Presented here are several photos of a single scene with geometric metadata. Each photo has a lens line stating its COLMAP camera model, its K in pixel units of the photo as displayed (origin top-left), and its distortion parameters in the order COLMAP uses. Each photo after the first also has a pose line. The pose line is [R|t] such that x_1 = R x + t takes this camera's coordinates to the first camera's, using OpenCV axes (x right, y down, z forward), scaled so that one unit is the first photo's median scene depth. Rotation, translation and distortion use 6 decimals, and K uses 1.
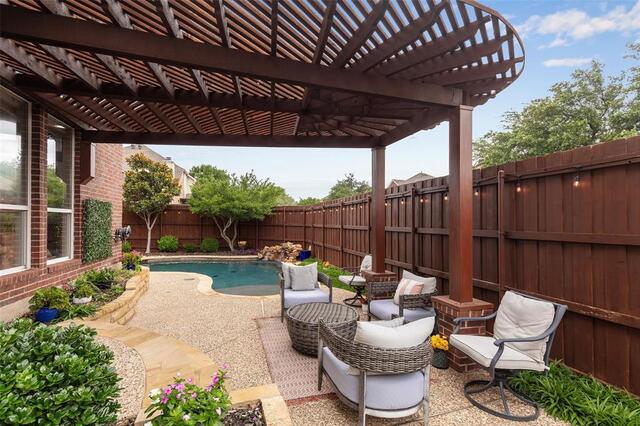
lens RADIAL K [[298.0, 0, 310.5], [0, 298.0, 223.9], [0, 0, 1]] dist [0.001274, 0.000096]
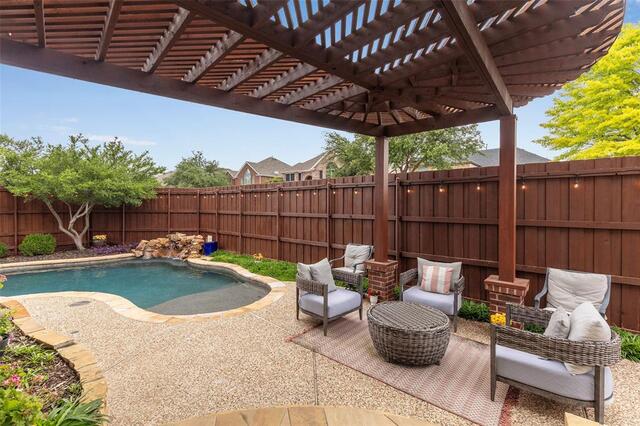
lens RADIAL K [[298.7, 0, 333.1], [0, 298.7, 205.1], [0, 0, 1]] dist [0.002378, 0.000465]
pose [[0.833236, -0.005522, 0.552890, -0.187976], [0.007003, 0.999975, -0.000566, -0.011454], [-0.552874, 0.004343, 0.833254, 0.103863]]
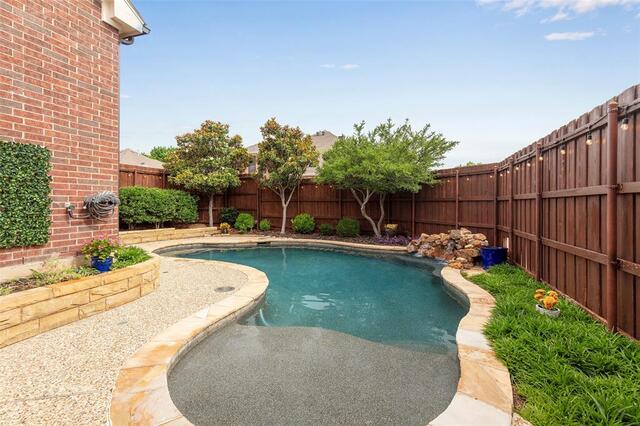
lens RADIAL K [[289.1, 0, 305.0], [0, 289.1, 208.5], [0, 0, 1]] dist [0.002333, 0.000209]
pose [[0.796736, 0.004328, -0.604312, 0.023025], [0.000519, 0.999969, 0.007847, 0.019682], [0.604327, -0.006565, 0.796709, 0.406538]]
